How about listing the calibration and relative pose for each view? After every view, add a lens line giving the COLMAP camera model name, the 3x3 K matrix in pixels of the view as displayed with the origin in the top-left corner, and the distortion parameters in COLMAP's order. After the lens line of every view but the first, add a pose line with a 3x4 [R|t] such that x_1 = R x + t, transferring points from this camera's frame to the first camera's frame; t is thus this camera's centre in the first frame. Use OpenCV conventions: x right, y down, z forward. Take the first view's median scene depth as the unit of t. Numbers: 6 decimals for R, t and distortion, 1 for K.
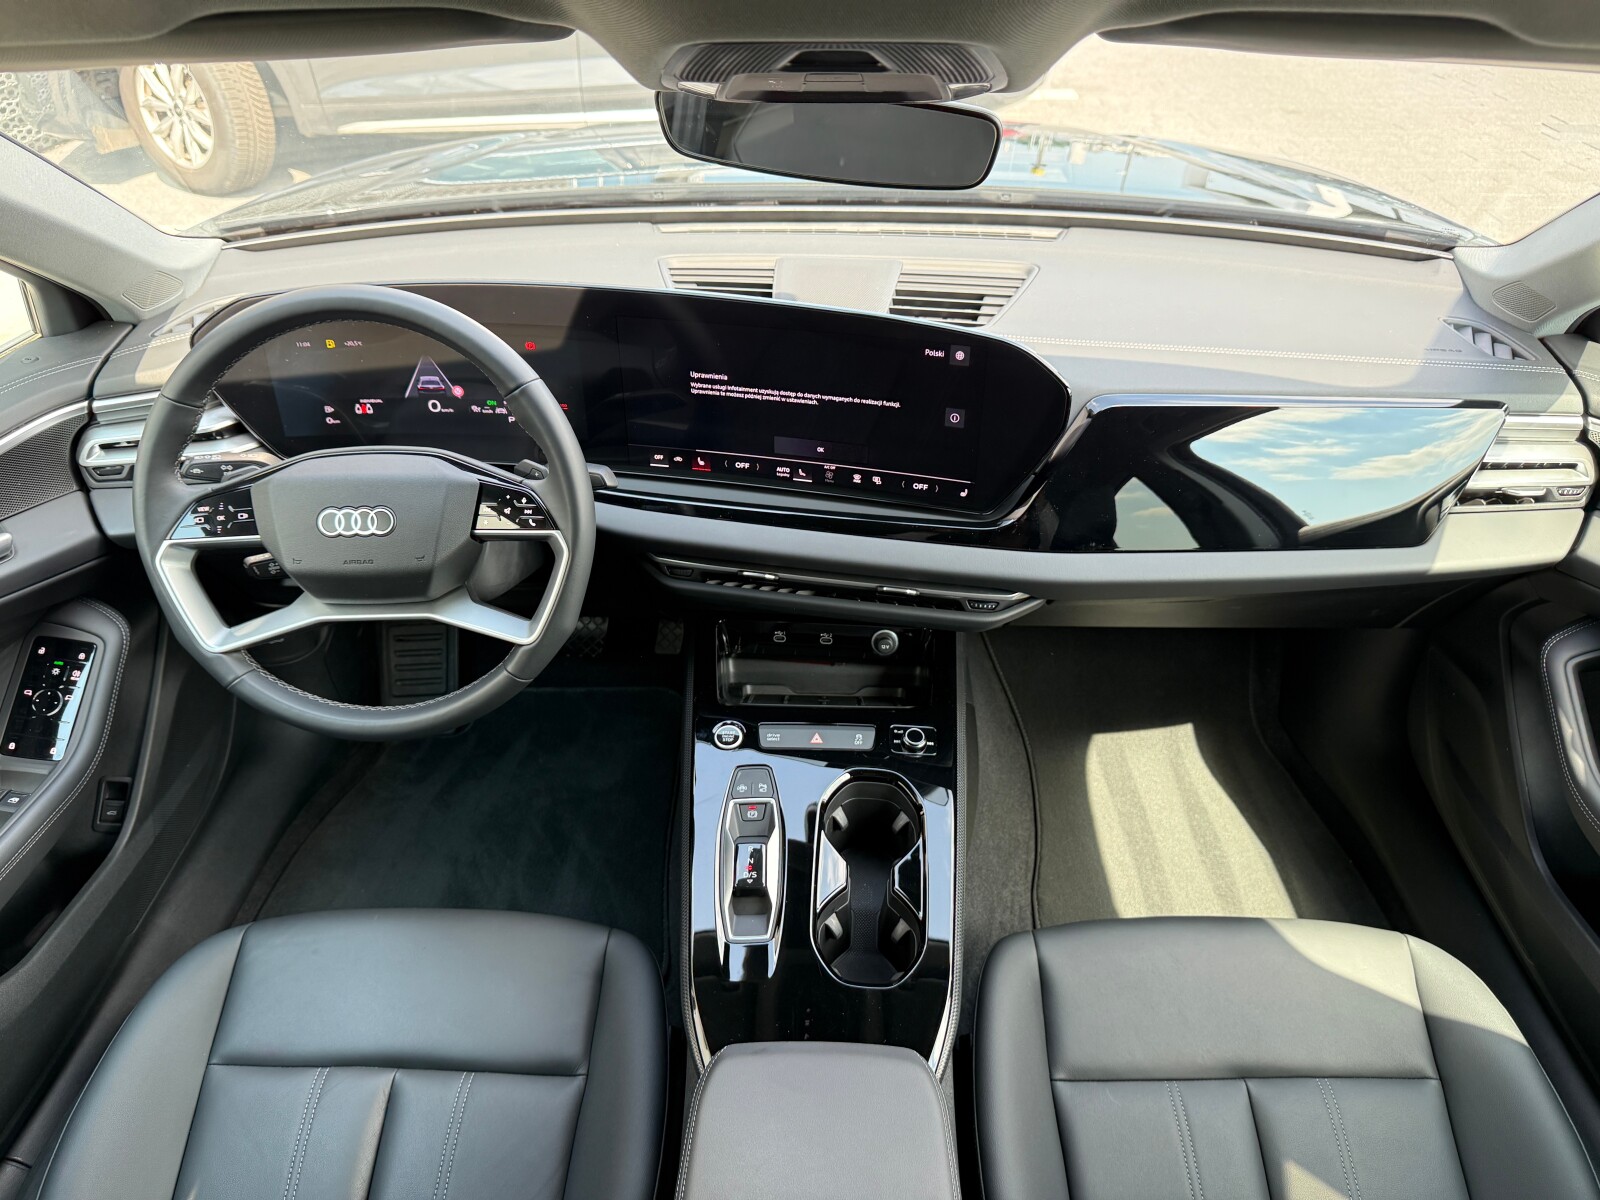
lens RADIAL K [[1104.7, 0, 800.0], [0, 1104.7, 600.0], [0, 0, 1]] dist [0.077071, -0.121301]
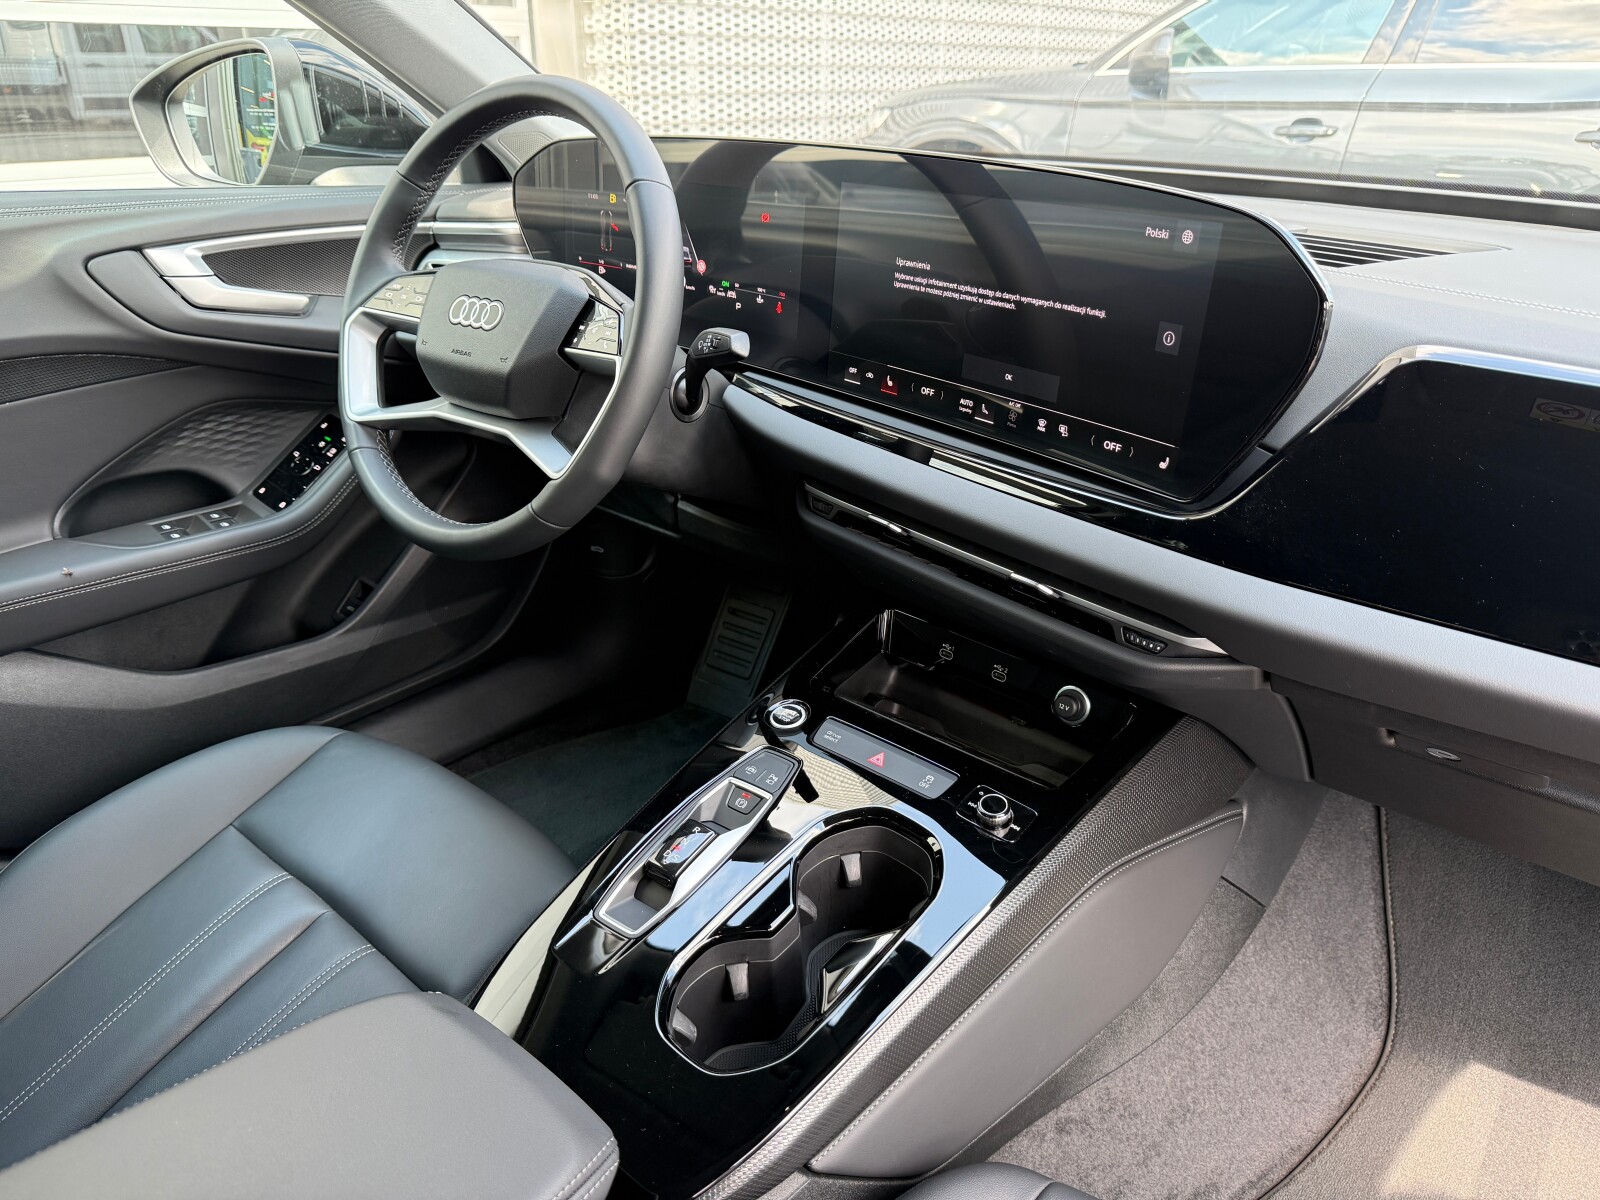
lens RADIAL K [[1112.9, 0, 794.2], [0, 1112.9, 606.4], [0, 0, 1]] dist [0.148416, -0.294209]
pose [[0.774432, 0.282527, -0.566068, 0.372852], [-0.373710, 0.926252, -0.048973, 0.093239], [0.510486, 0.249472, 0.822902, 0.359962]]
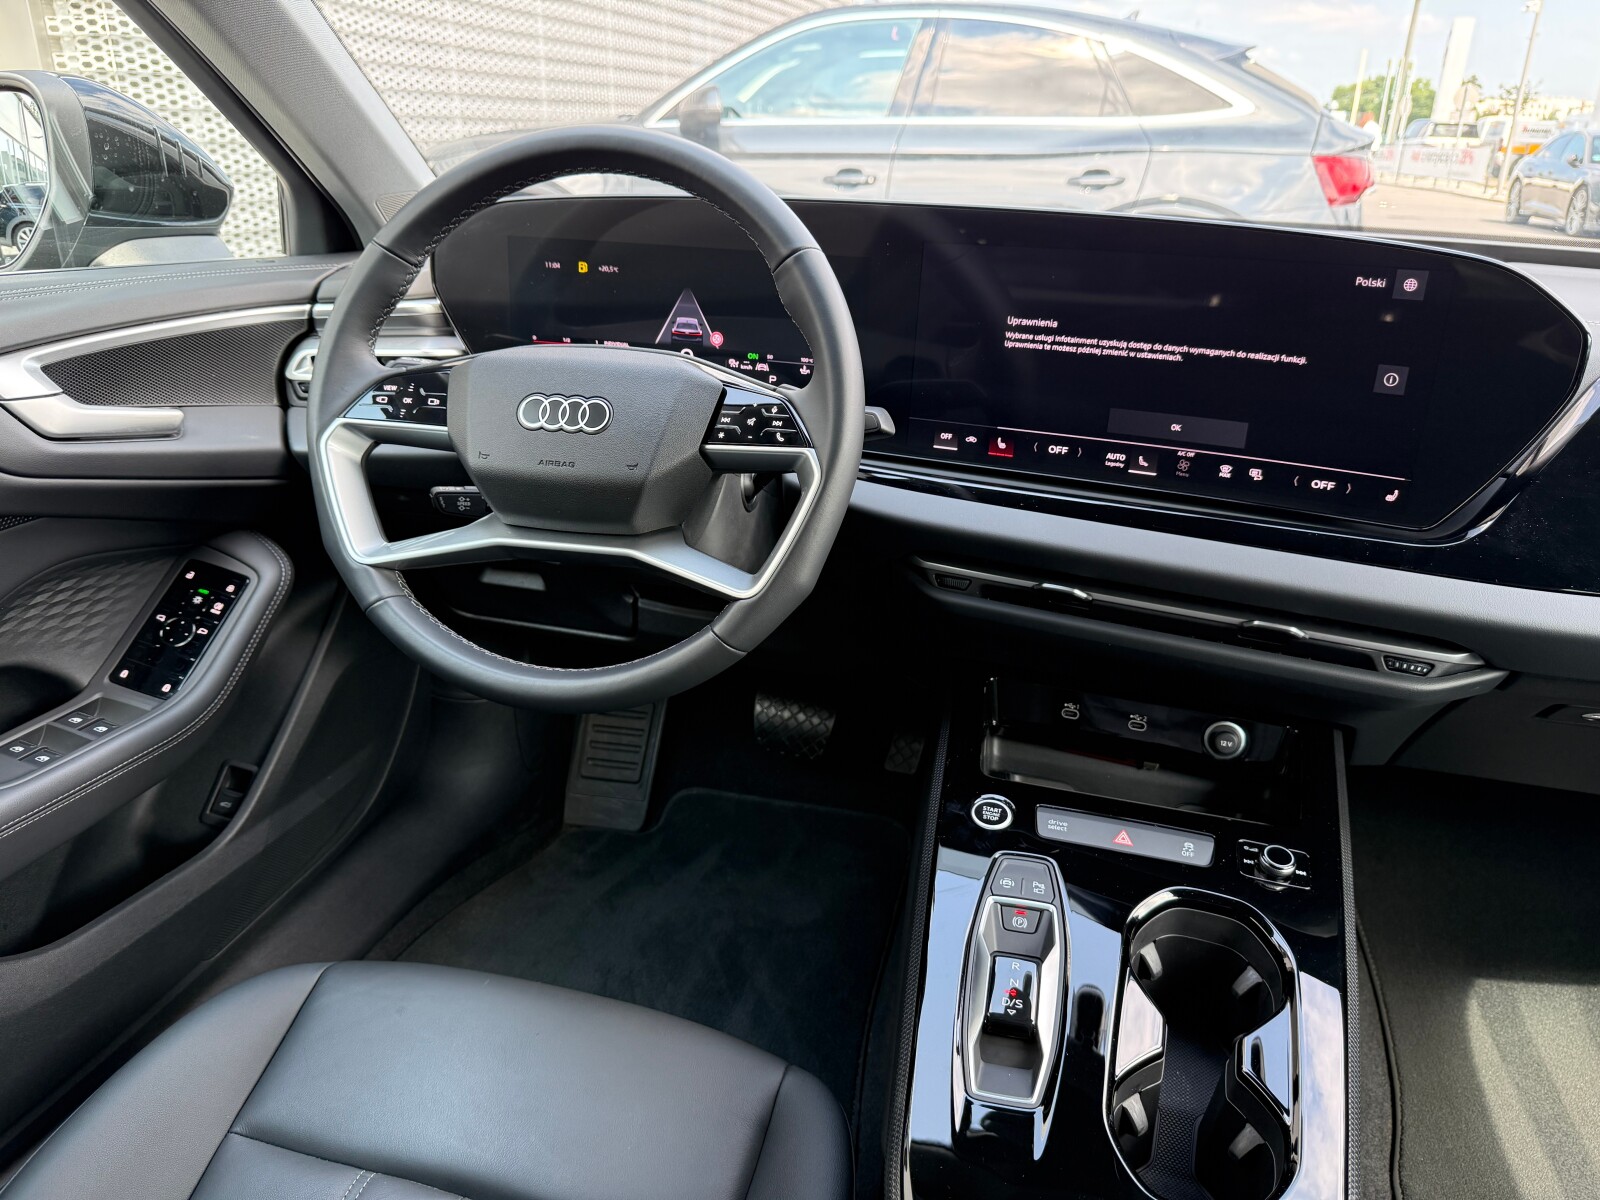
lens RADIAL K [[1112.9, 0, 794.2], [0, 1112.9, 606.4], [0, 0, 1]] dist [0.148416, -0.294209]
pose [[0.968912, 0.117962, -0.217471, -0.049234], [-0.161314, 0.967685, -0.193815, 0.161831], [0.187581, 0.222871, 0.956631, 0.274353]]
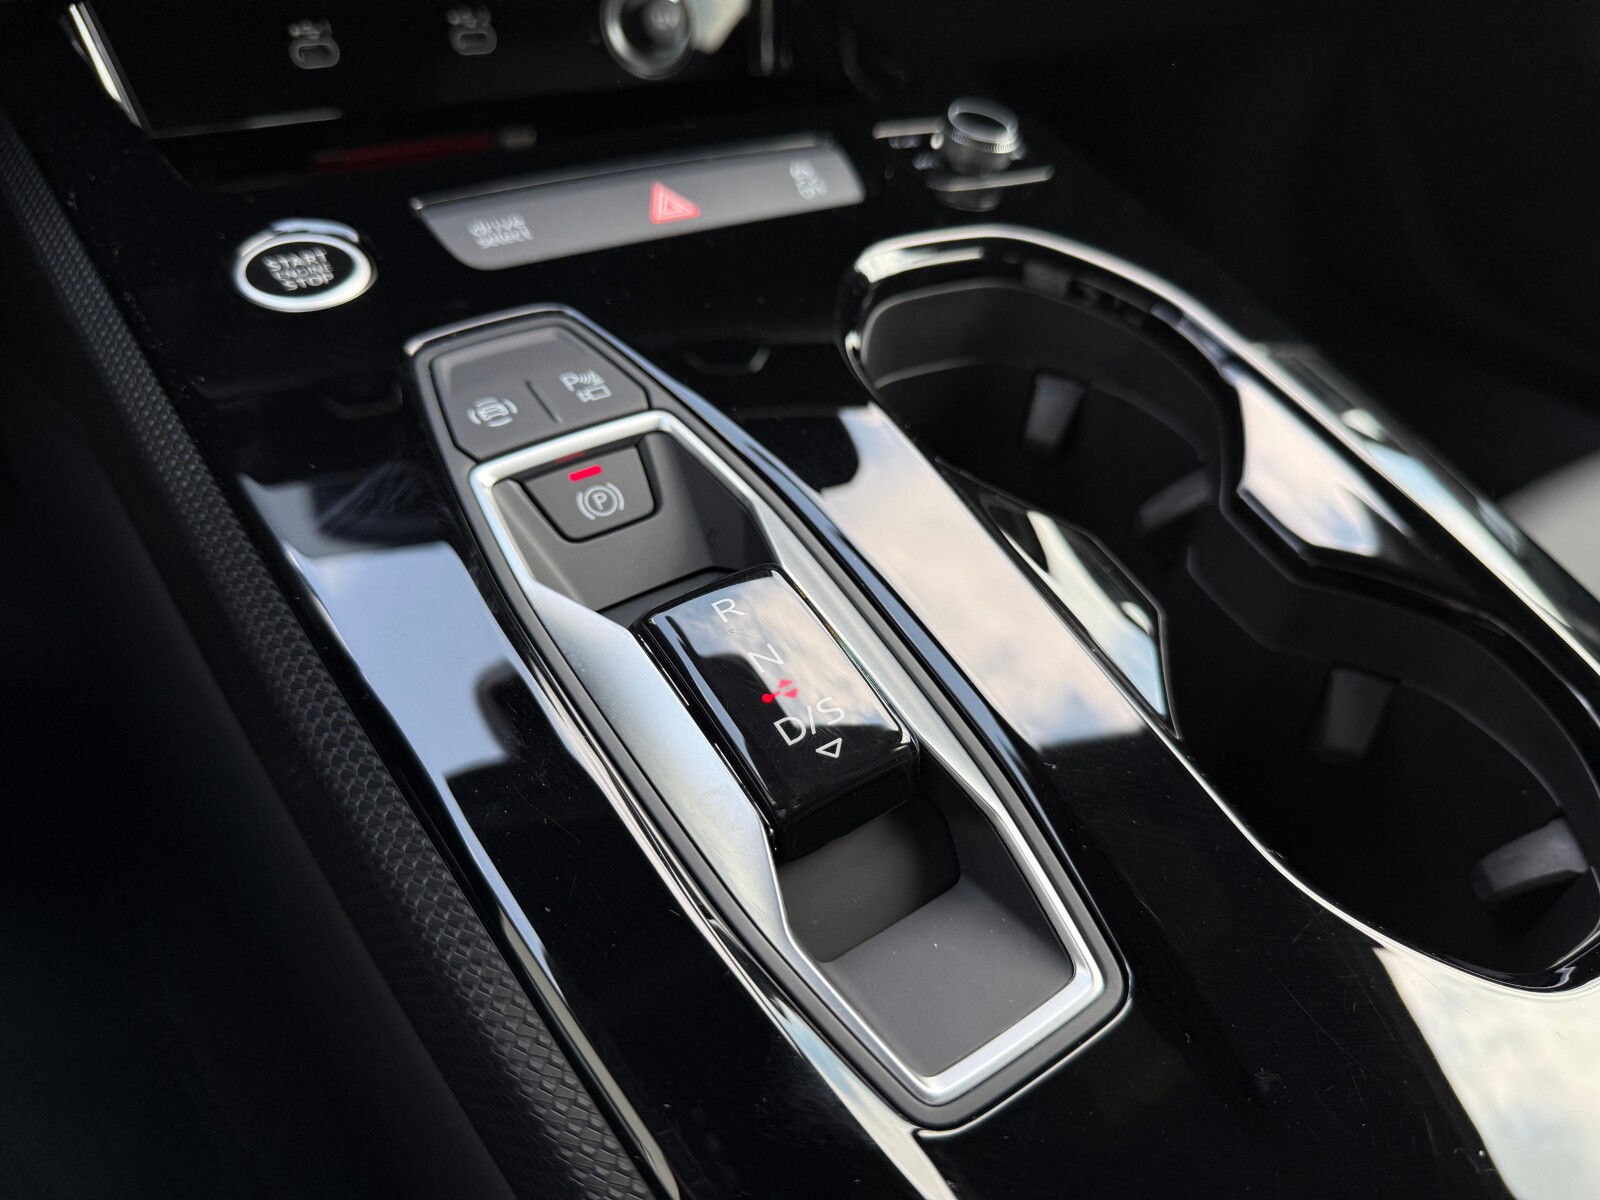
lens RADIAL K [[1116.2, 0, 791.5], [0, 1116.2, 603.9], [0, 0, 1]] dist [0.139796, -0.290574]
pose [[0.827335, -0.327148, 0.456608, -0.113904], [0.300004, 0.944593, 0.133196, 0.193295], [-0.474884, 0.026786, 0.879641, 0.795600]]
